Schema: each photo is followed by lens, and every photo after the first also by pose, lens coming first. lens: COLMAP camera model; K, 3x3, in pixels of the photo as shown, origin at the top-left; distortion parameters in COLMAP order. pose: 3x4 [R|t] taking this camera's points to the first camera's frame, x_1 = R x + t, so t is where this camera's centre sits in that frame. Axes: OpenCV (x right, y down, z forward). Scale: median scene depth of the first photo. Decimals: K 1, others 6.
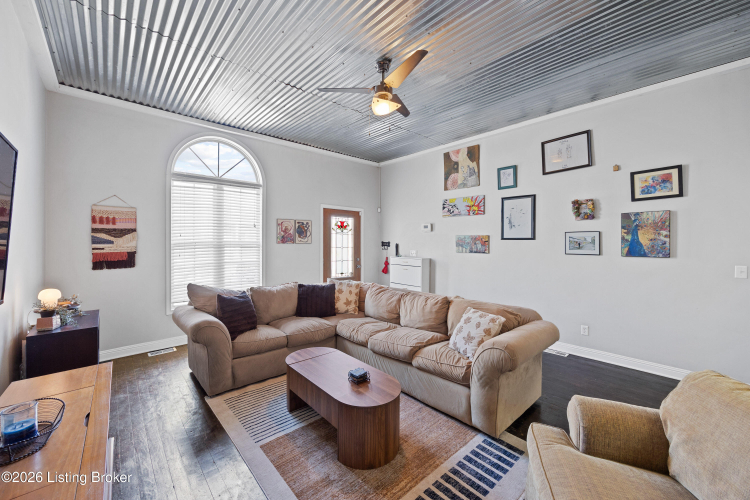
lens RADIAL K [[293.3, 0, 373.1], [0, 293.3, 242.2], [0, 0, 1]] dist [-0.000130, -0.000044]
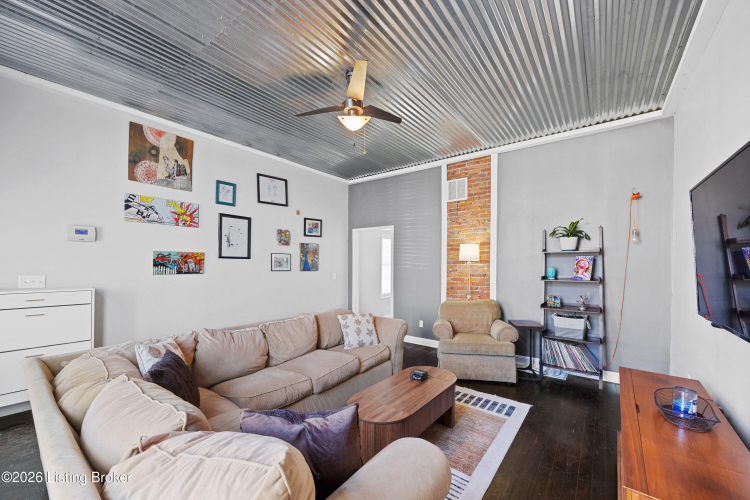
lens RADIAL K [[301.9, 0, 376.0], [0, 301.9, 265.5], [0, 0, 1]] dist [0.000586, 0.000000]
pose [[-0.184457, -0.011595, 0.982772, -0.594691], [-0.009786, 0.999903, 0.009960, 0.000246], [-0.982792, -0.007780, -0.184552, 0.686846]]
